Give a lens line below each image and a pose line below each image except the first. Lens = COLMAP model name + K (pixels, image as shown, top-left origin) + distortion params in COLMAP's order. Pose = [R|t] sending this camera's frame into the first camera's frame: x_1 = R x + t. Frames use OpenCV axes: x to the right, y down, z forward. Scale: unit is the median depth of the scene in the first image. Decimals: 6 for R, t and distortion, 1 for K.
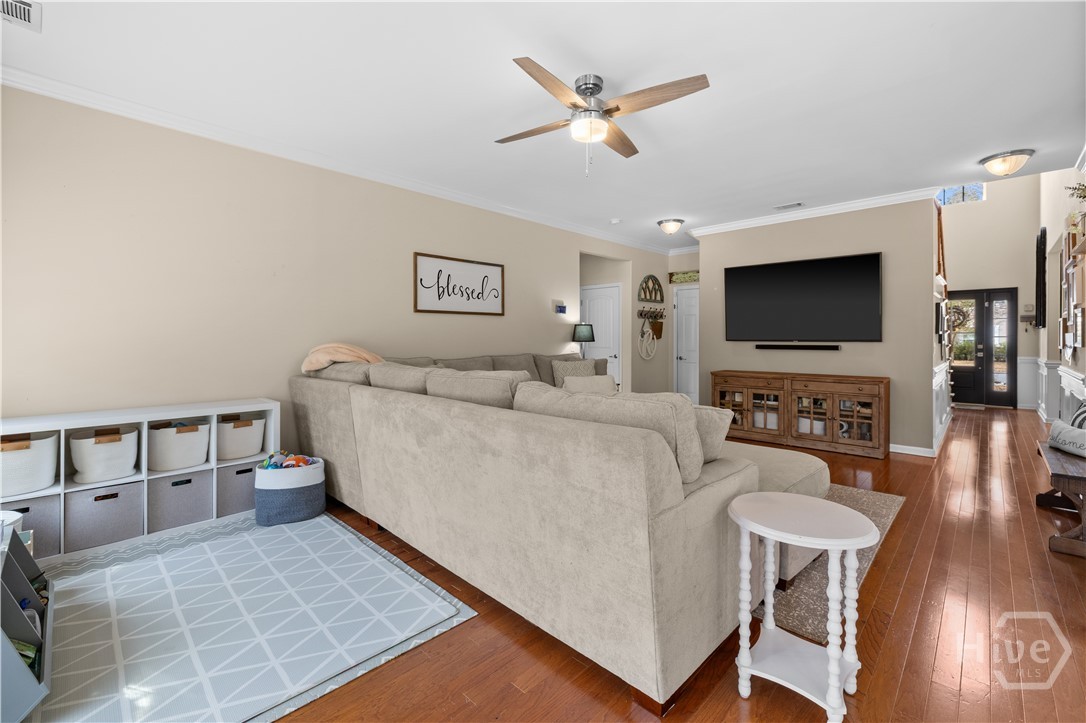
lens RADIAL K [[462.9, 0, 553.4], [0, 462.9, 339.9], [0, 0, 1]] dist [-0.003934, 0.000192]
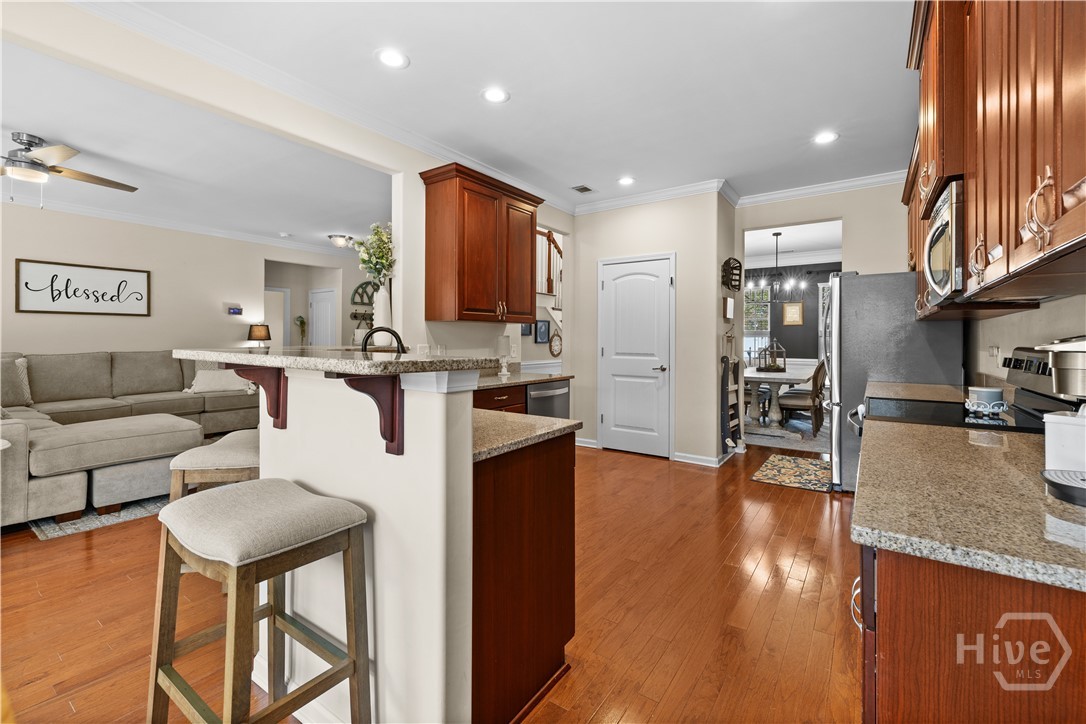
lens RADIAL K [[462.9, 0, 544.3], [0, 462.9, 338.5], [0, 0, 1]] dist [-0.003934, 0.000192]
pose [[0.988947, 0.005583, 0.148164, 0.518497], [-0.004936, 0.999977, -0.004733, 0.001077], [-0.148187, 0.003949, 0.988951, -0.185511]]
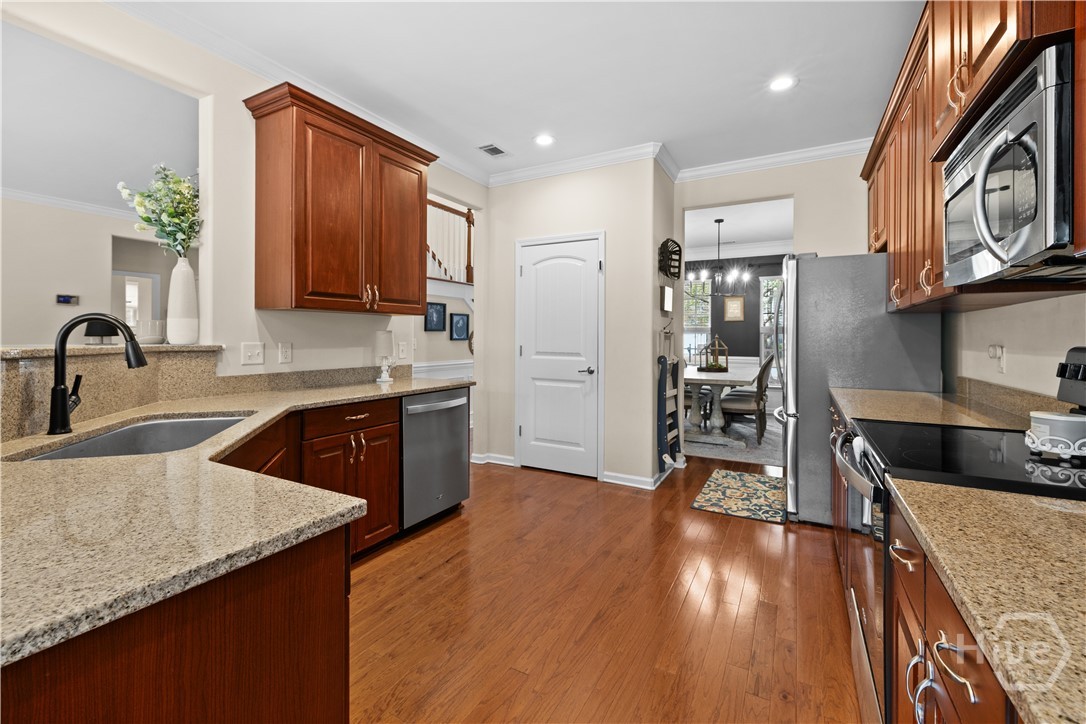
lens RADIAL K [[462.9, 0, 542.1], [0, 462.9, 335.2], [0, 0, 1]] dist [-0.003934, 0.000192]
pose [[0.966983, 0.007245, 0.254737, 0.589550], [-0.006010, 0.999966, -0.005628, 0.000966], [-0.254770, 0.003912, 0.966994, -0.072482]]
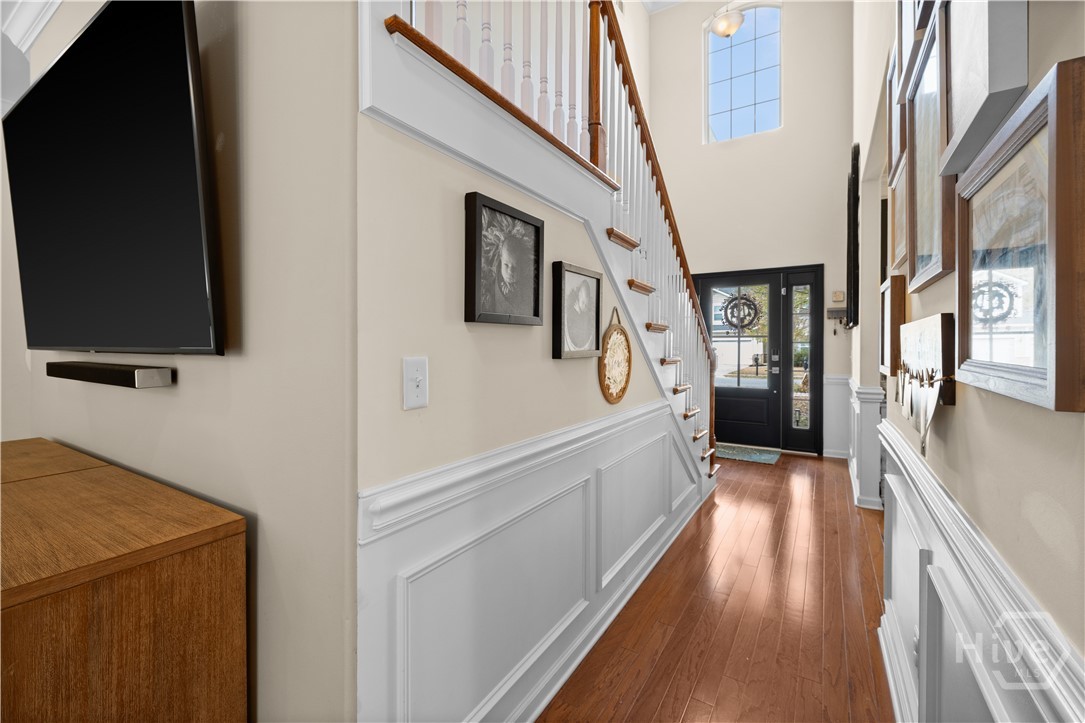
lens RADIAL K [[462.4, 0, 545.9], [0, 462.4, 344.2], [0, 0, 1]] dist [-0.003934, 0.000192]
pose [[0.977795, 0.003183, 0.209540, 0.589688], [-0.001951, 0.999980, -0.006084, 0.000425], [-0.209555, 0.005540, 0.977781, 0.540679]]
